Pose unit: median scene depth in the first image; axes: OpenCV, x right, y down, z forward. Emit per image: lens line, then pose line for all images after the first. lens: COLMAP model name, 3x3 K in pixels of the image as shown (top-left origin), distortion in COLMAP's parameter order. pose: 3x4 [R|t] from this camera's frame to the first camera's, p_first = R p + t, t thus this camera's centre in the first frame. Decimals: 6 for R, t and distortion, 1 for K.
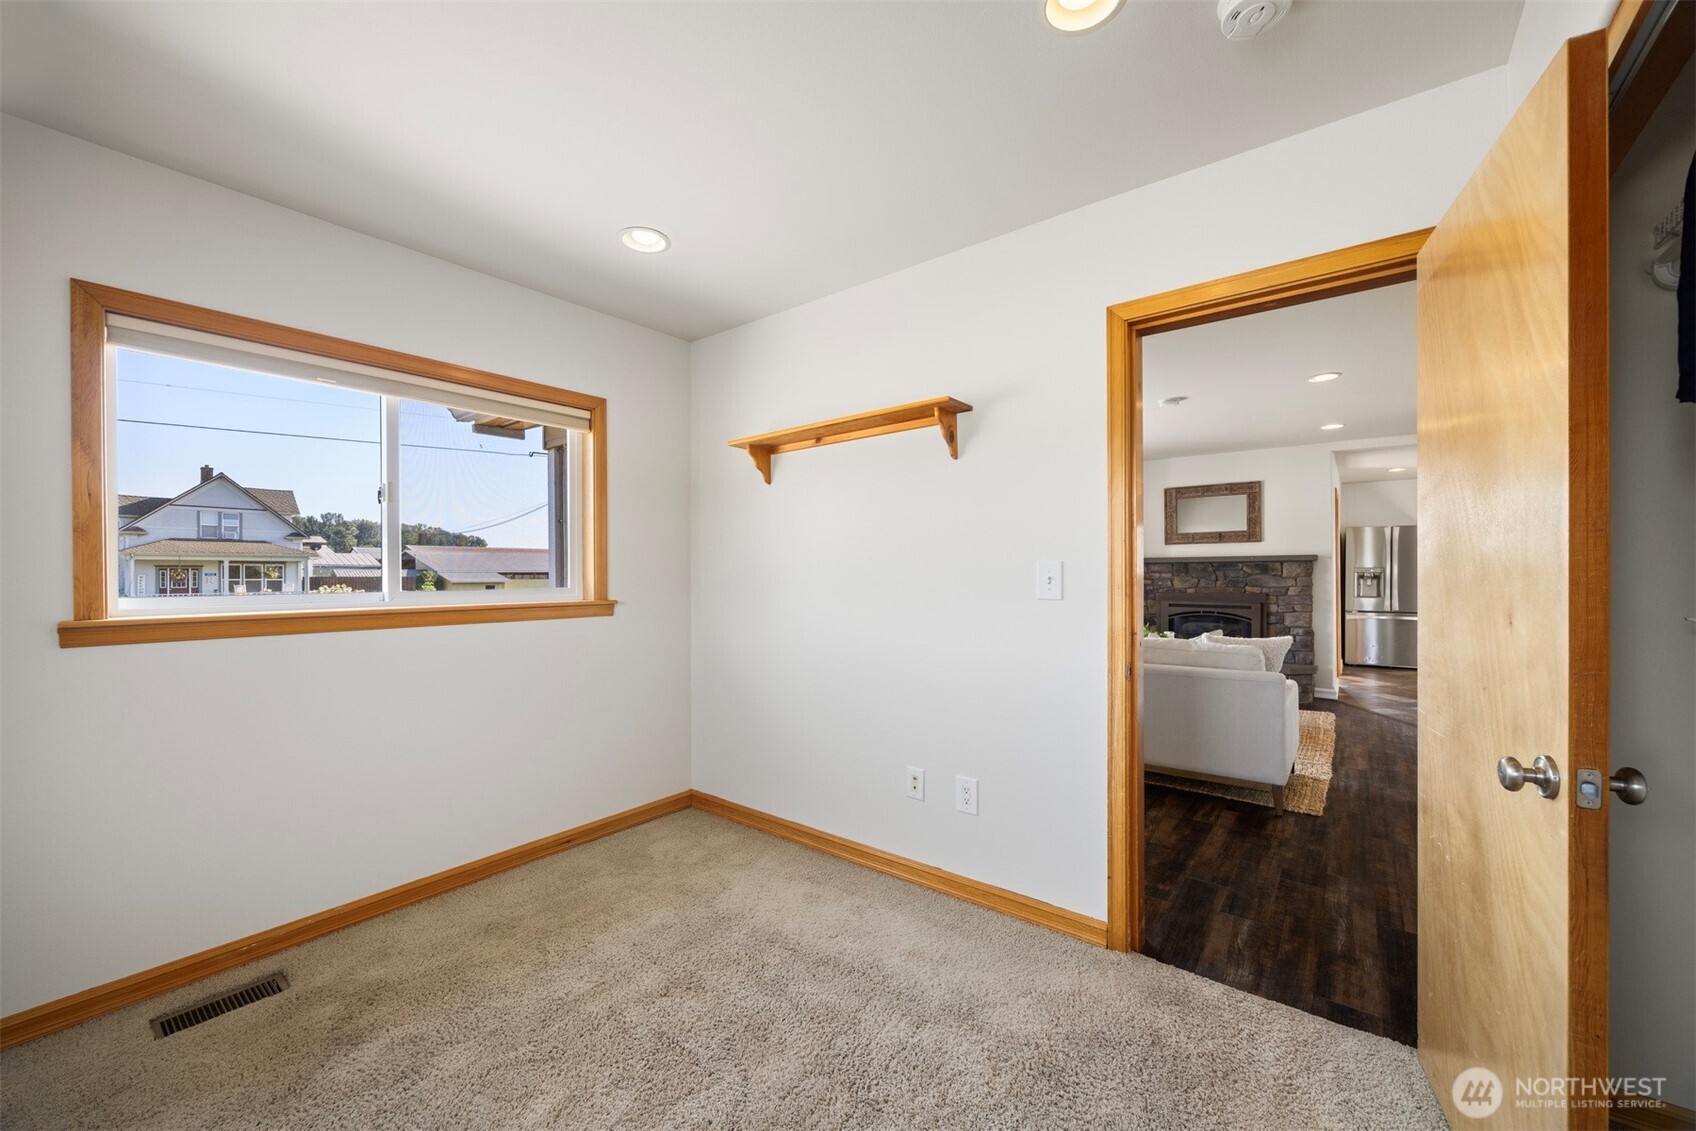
lens RADIAL K [[656.9, 0, 868.0], [0, 656.9, 574.6], [0, 0, 1]] dist [0.013681, 0.000044]
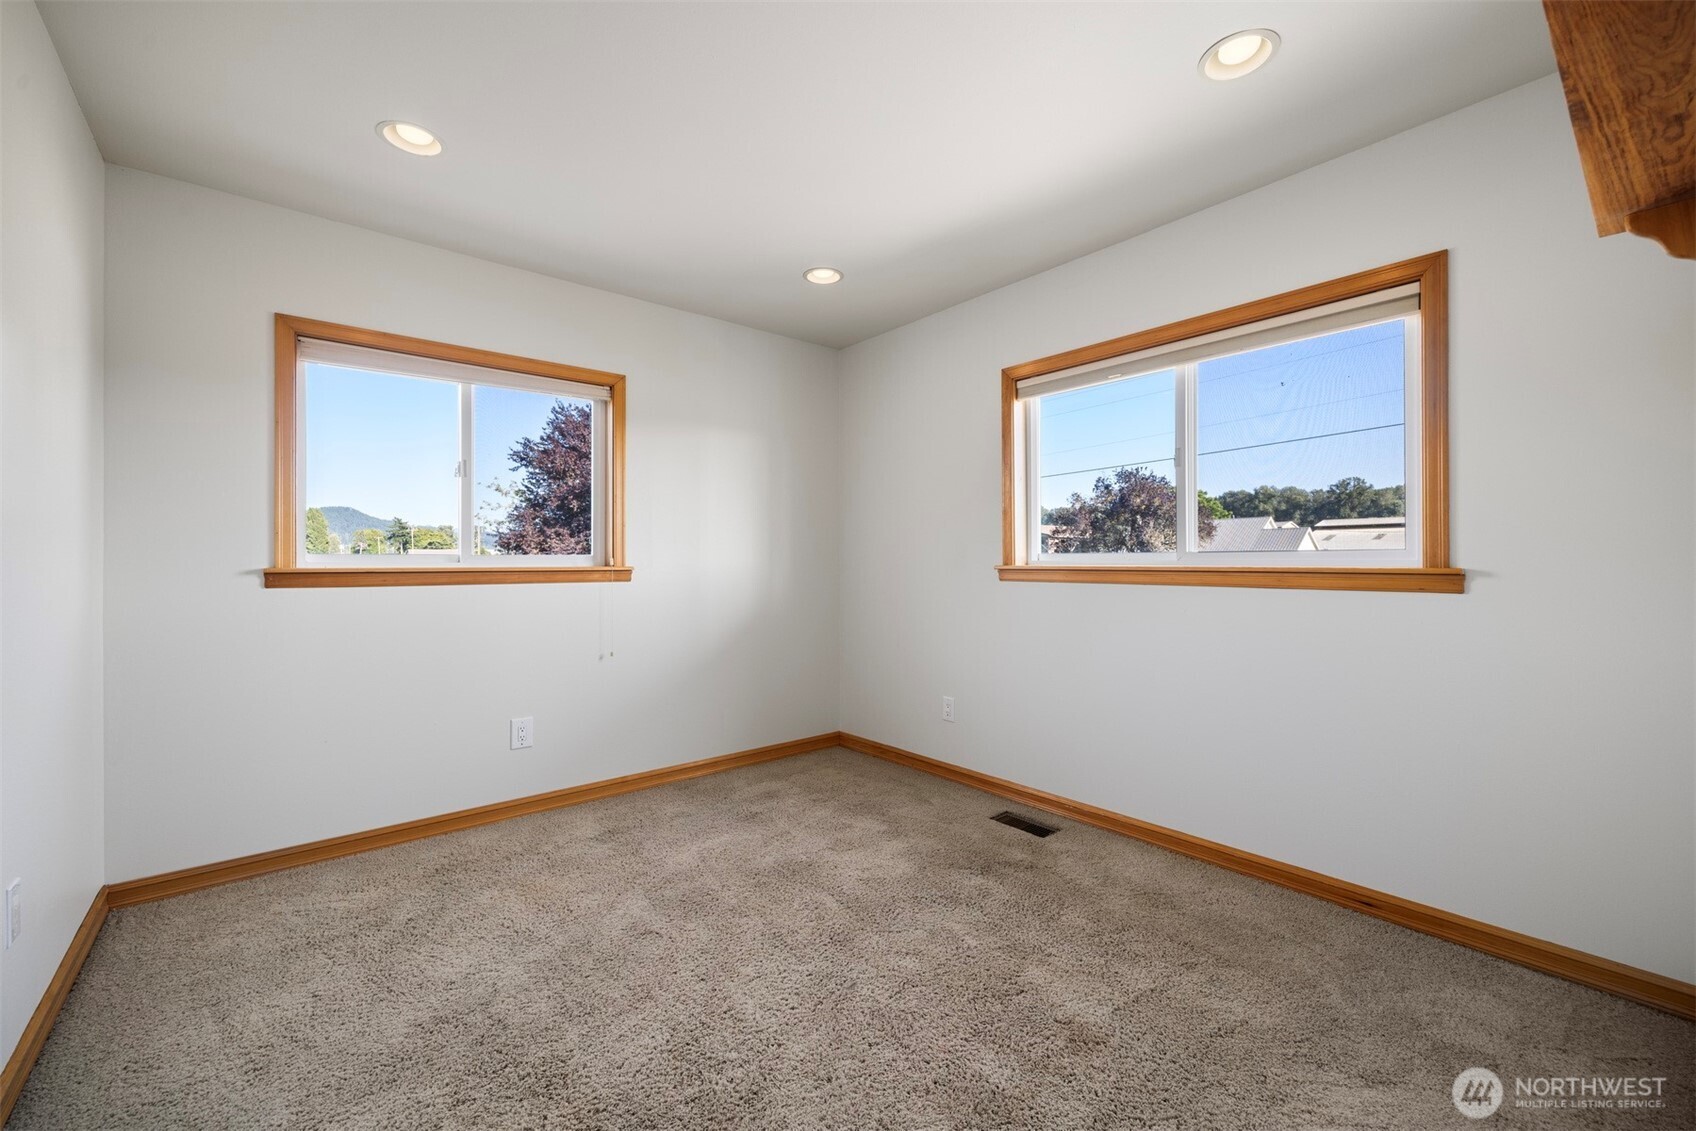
lens RADIAL K [[693.6, 0, 848.0], [0, 693.6, 565.5], [0, 0, 1]] dist [0.000961, 0.000086]
pose [[-0.234019, 0.007155, -0.972206, 0.437951], [-0.003050, 0.999963, 0.008094, 0.036992], [0.972227, 0.004859, -0.233988, 0.682283]]
